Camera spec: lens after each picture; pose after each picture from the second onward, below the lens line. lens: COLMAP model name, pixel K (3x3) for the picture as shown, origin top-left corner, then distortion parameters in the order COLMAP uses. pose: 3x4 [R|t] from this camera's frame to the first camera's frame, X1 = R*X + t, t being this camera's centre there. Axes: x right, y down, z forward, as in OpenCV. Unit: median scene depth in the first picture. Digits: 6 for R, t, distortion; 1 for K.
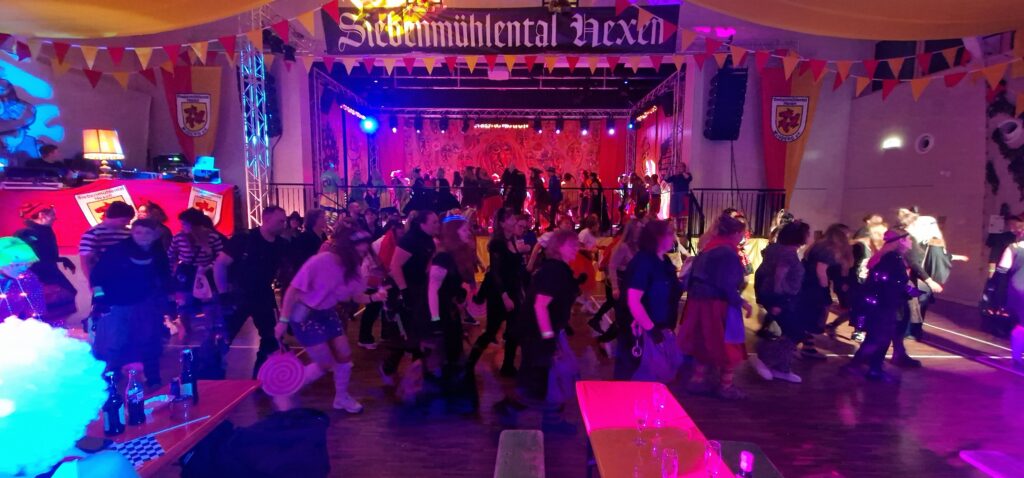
lens RADIAL K [[418.4, 0, 512.0], [0, 418.4, 239.0], [0, 0, 1]] dist [0.000685, -0.003665]
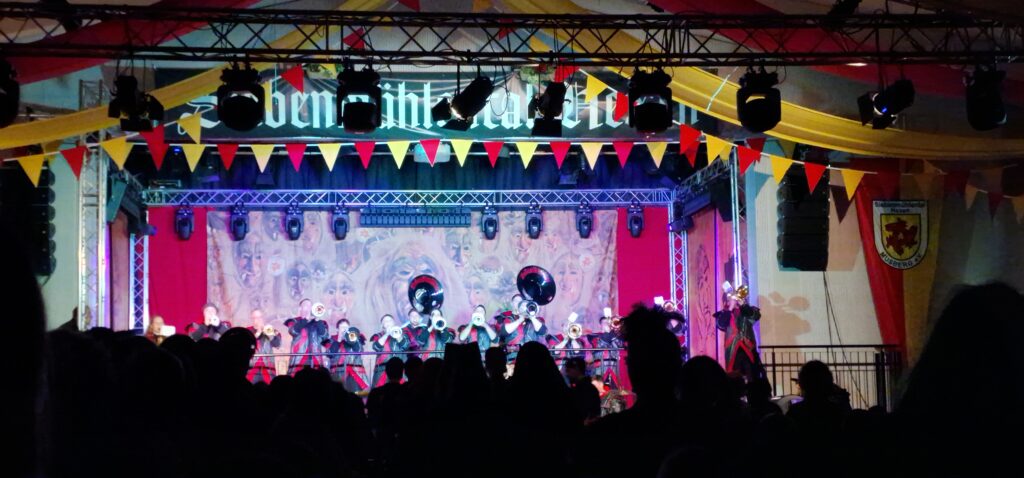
lens RADIAL K [[1468.3, 0, 546.8], [0, 1468.3, 239.1], [0, 0, 1]] dist [0.174199, 0.018755]
pose [[0.990564, -0.012431, 0.136484, -0.176213], [0.038314, 0.981289, -0.188690, 0.123257], [-0.131584, 0.192139, 0.972506, -1.108041]]
